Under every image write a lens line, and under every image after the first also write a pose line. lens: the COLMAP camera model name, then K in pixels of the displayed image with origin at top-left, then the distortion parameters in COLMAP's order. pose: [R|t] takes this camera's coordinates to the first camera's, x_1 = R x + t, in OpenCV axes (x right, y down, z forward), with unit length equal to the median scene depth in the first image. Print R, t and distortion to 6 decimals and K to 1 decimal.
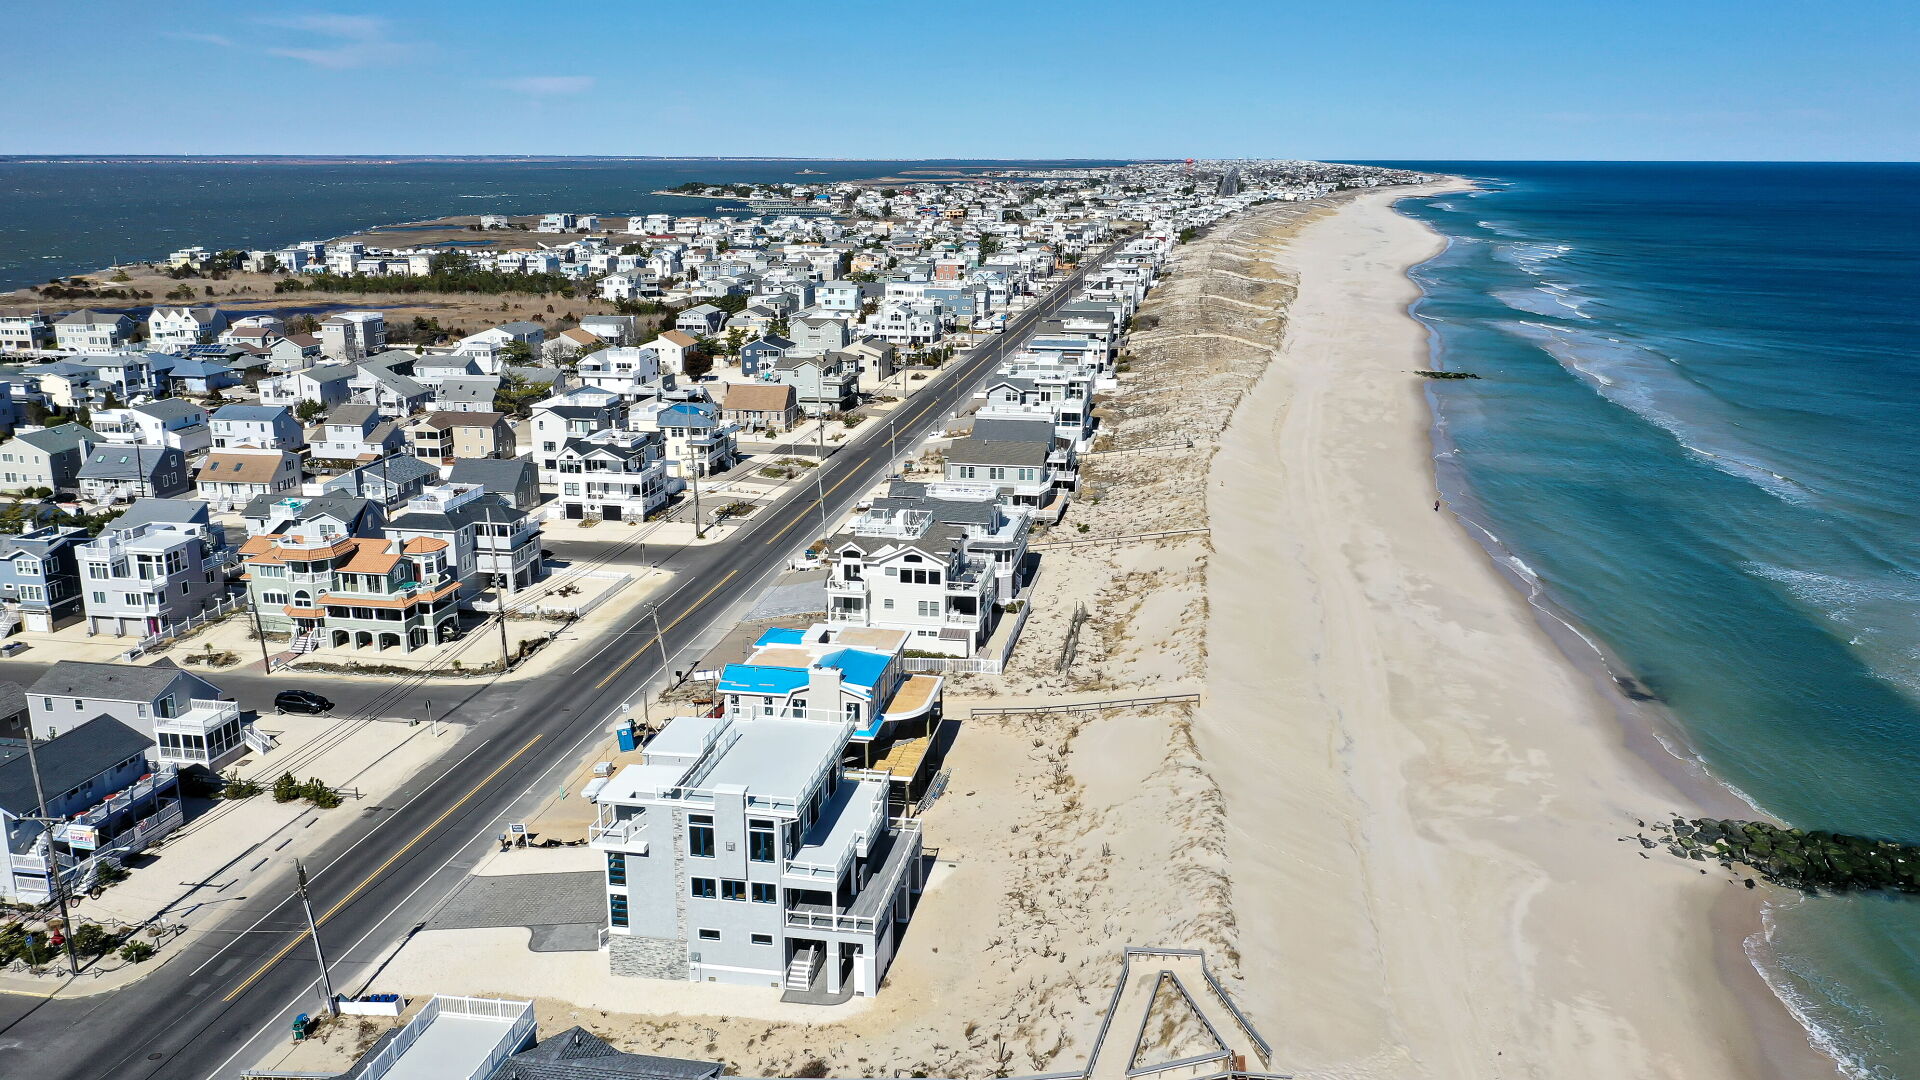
lens RADIAL K [[1511.5, 0, 957.7], [0, 1511.5, 534.3], [0, 0, 1]] dist [-0.003970, 0.005447]
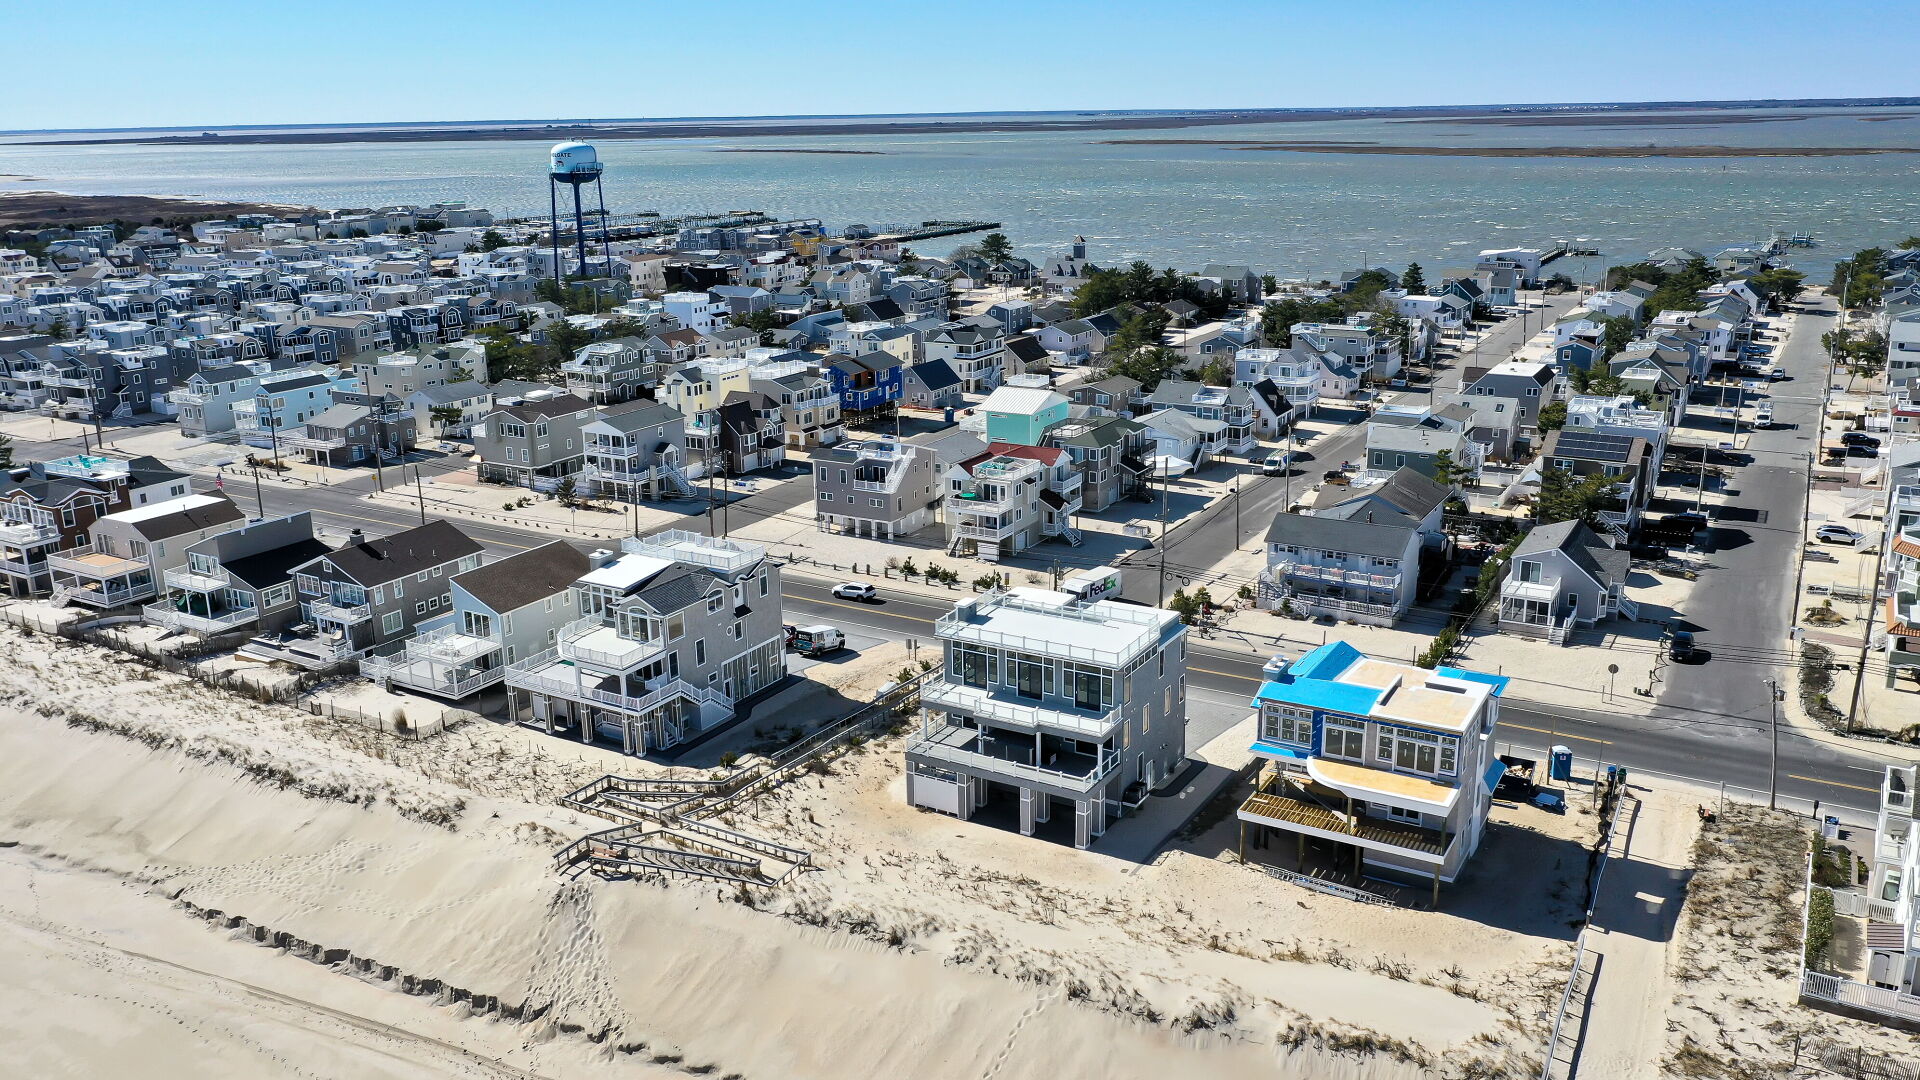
lens RADIAL K [[1511.5, 0, 962.1], [0, 1511.5, 548.6], [0, 0, 1]] dist [-0.003970, 0.005447]
pose [[-0.349204, 0.264042, -0.899076, 0.502451], [-0.216245, 0.910872, 0.351497, -0.161998], [0.911753, 0.317165, -0.260983, 0.679302]]
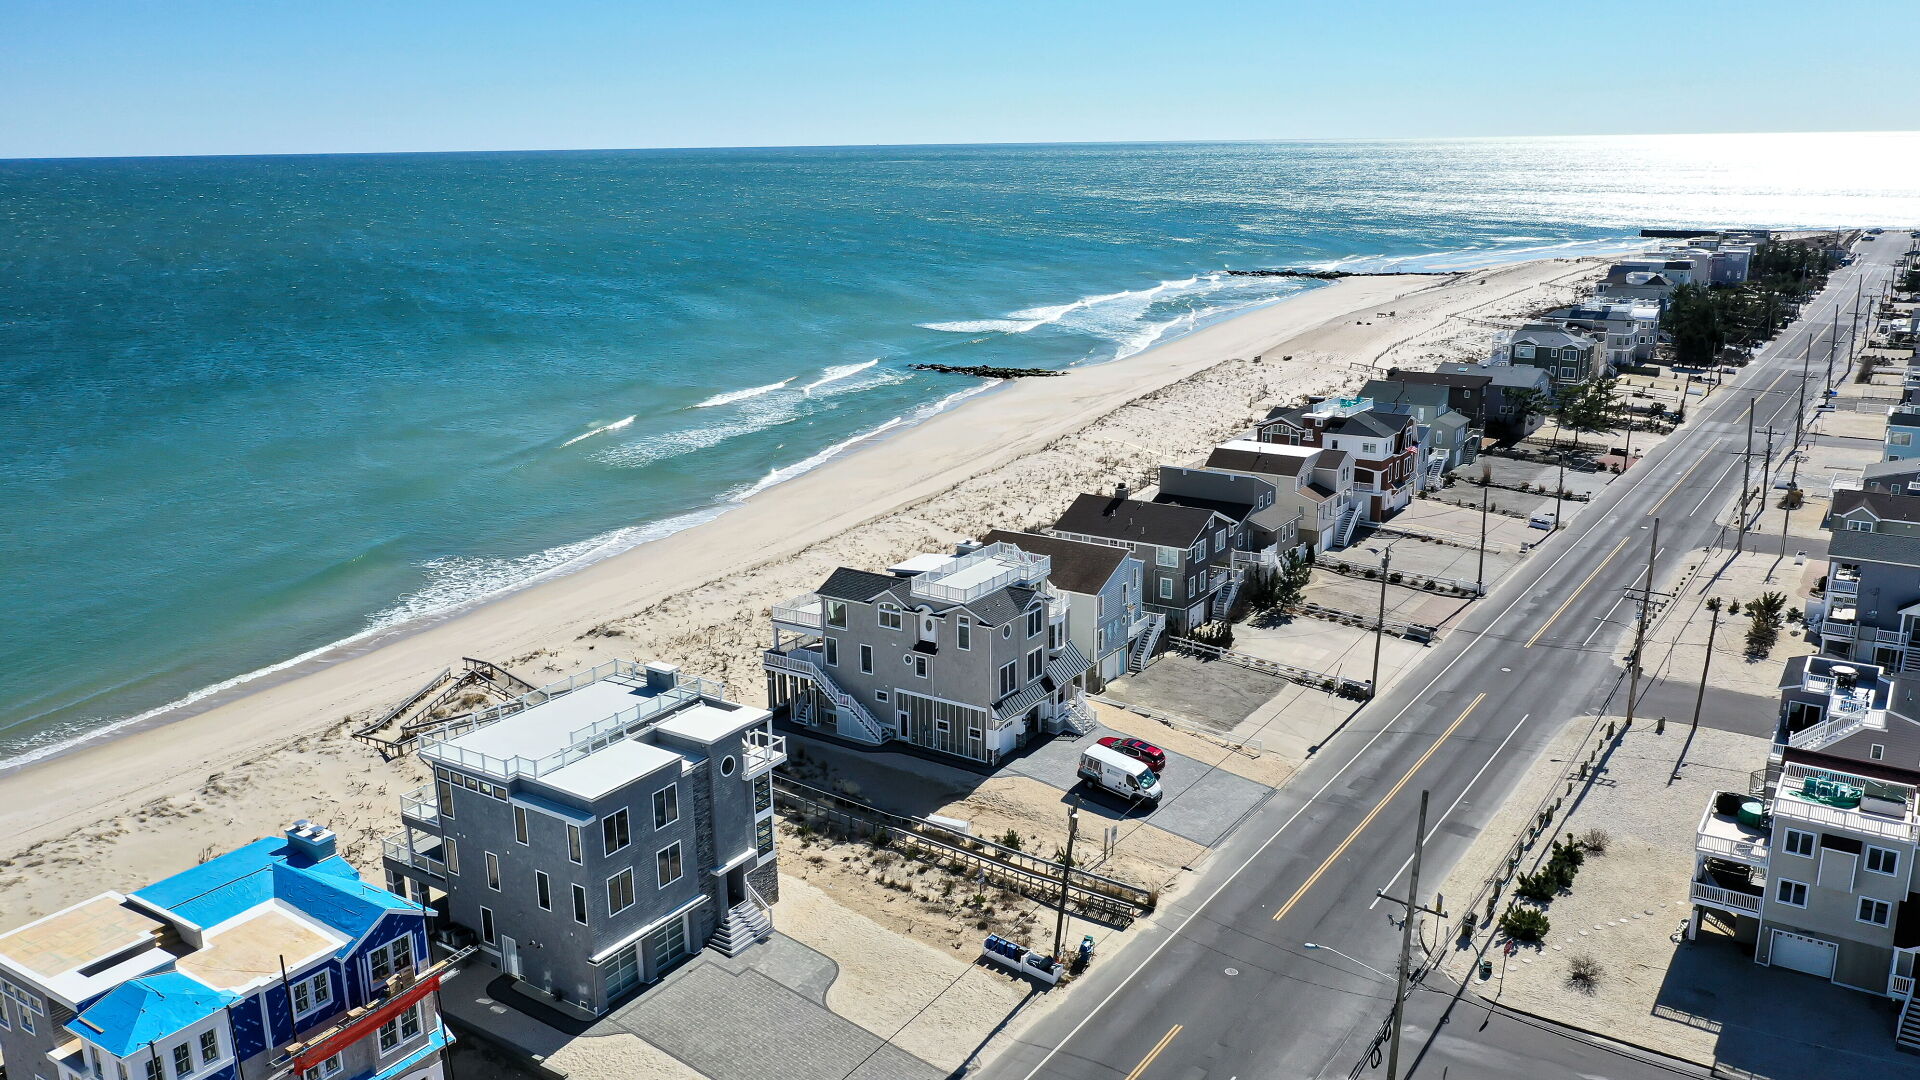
lens RADIAL K [[1511.5, 0, 953.9], [0, 1511.5, 542.6], [0, 0, 1]] dist [-0.003970, 0.005447]
pose [[-0.912117, -0.095713, 0.398599, -0.372260], [0.112205, 0.876933, 0.467331, -0.182340], [-0.394274, 0.470985, -0.789127, 0.869421]]
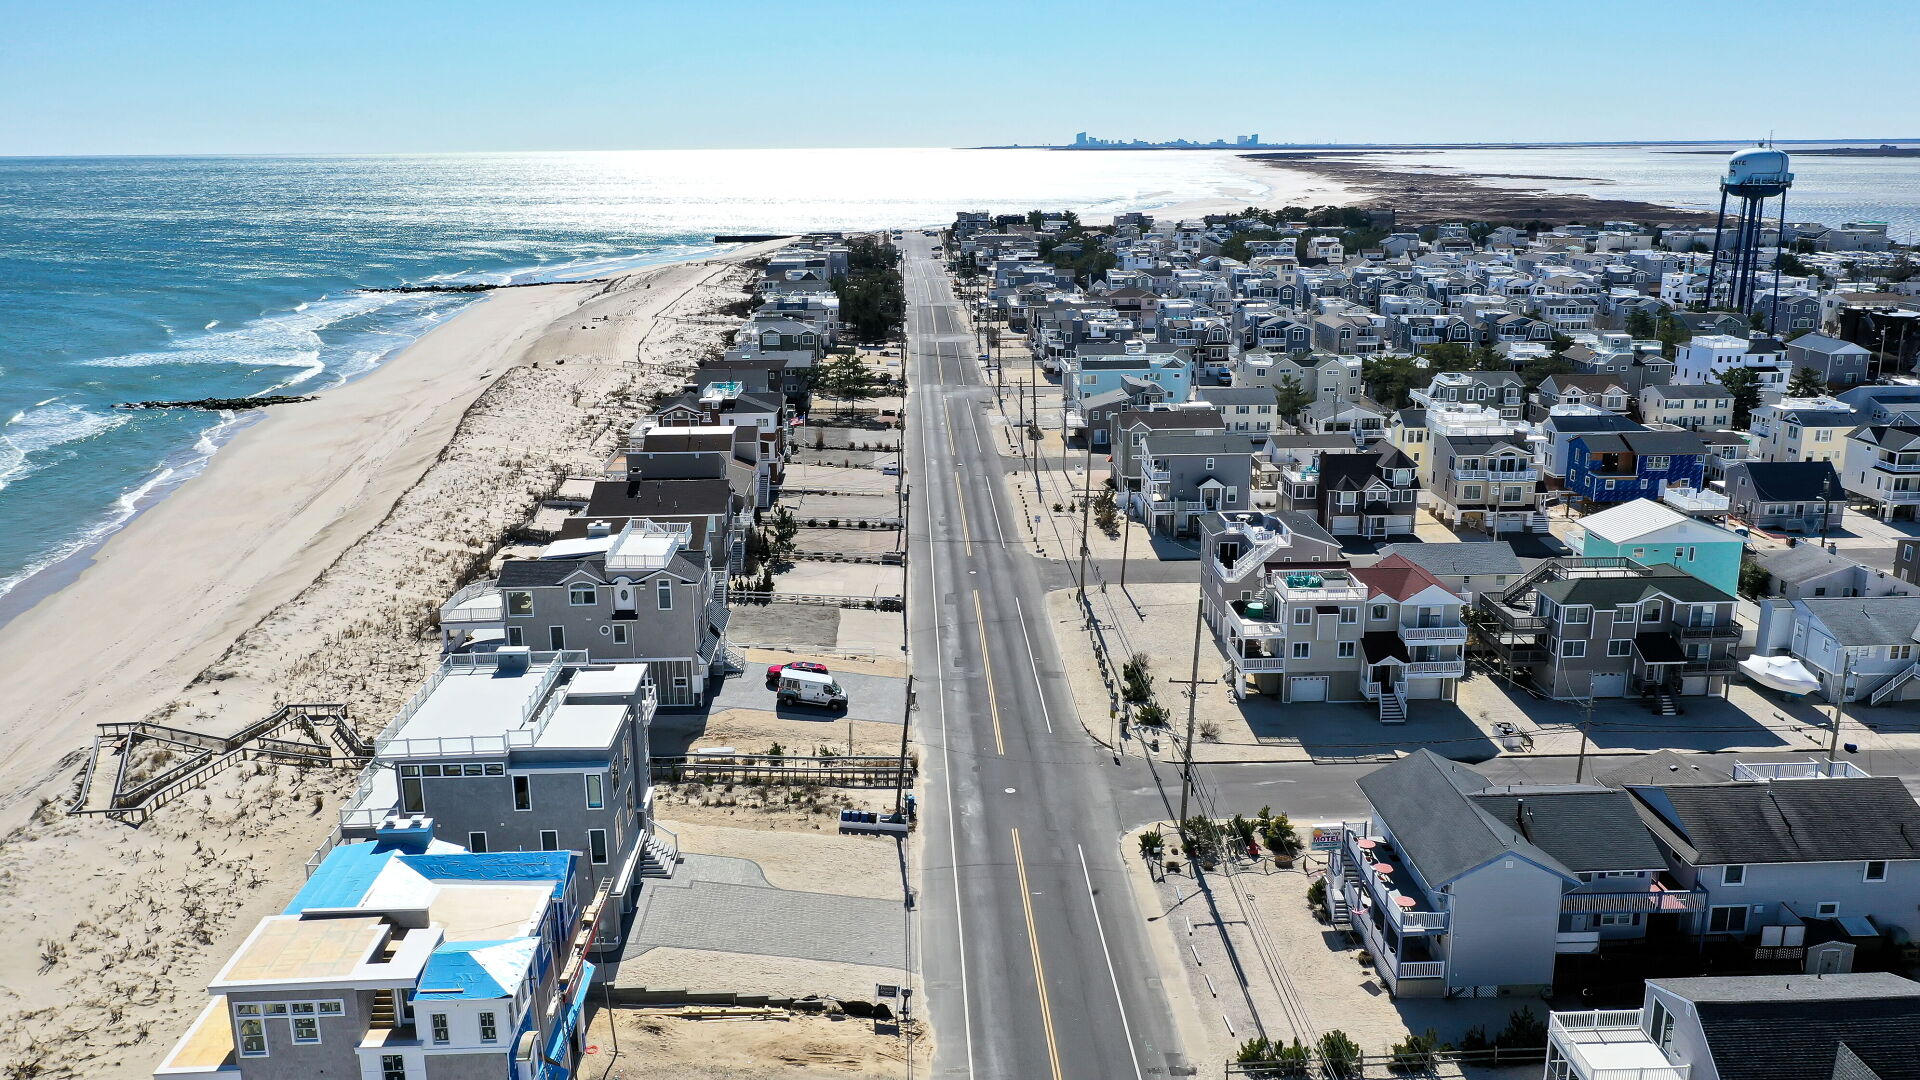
lens RADIAL K [[1511.5, 0, 959.0], [0, 1511.5, 548.2], [0, 0, 1]] dist [-0.003970, 0.005447]
pose [[-0.978564, 0.058082, -0.197583, -0.130125], [-0.045692, 0.874262, 0.483300, -0.221789], [0.200811, 0.481968, -0.852867, 1.007821]]
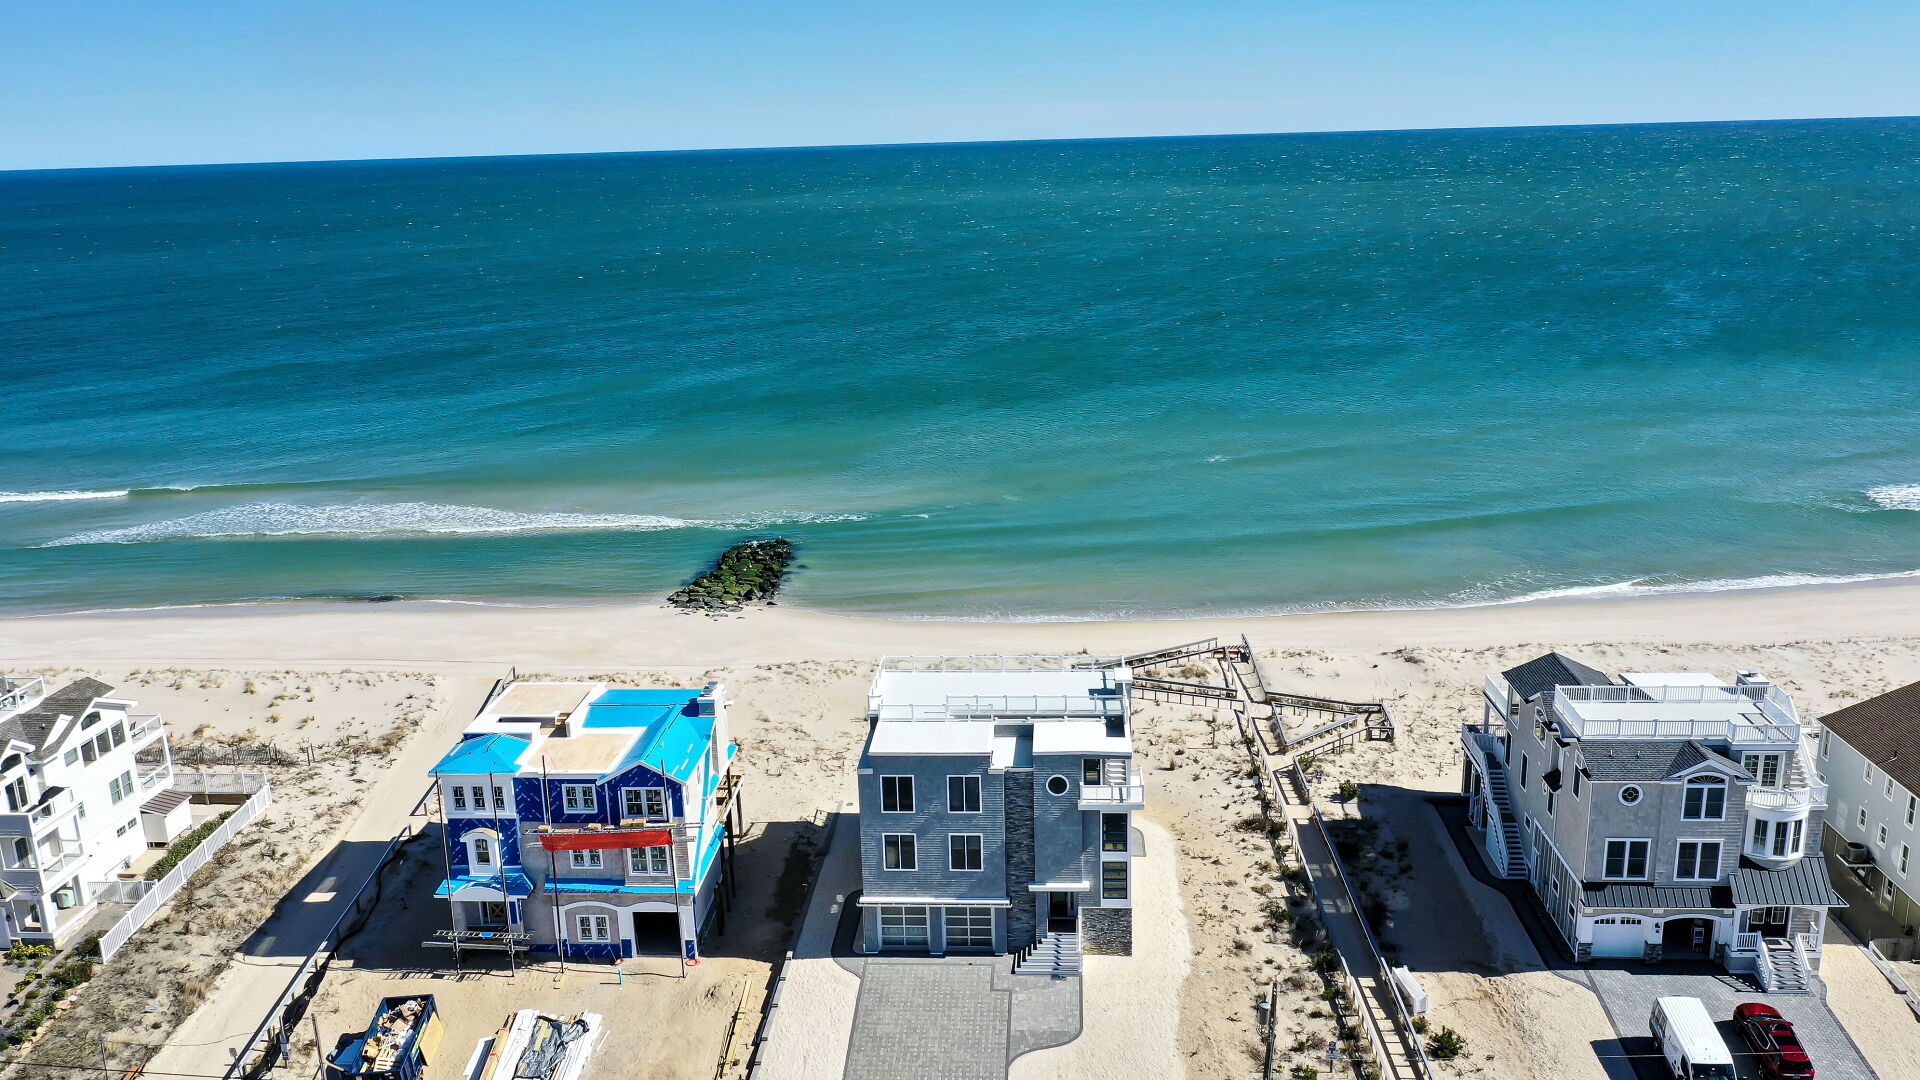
lens RADIAL K [[1511.5, 0, 951.2], [0, 1511.5, 537.5], [0, 0, 1]] dist [-0.003970, 0.005447]
pose [[-0.098627, -0.254472, 0.962038, -0.539232], [0.270909, 0.923371, 0.272018, -0.105312], [-0.957539, 0.287453, -0.022131, 0.570590]]
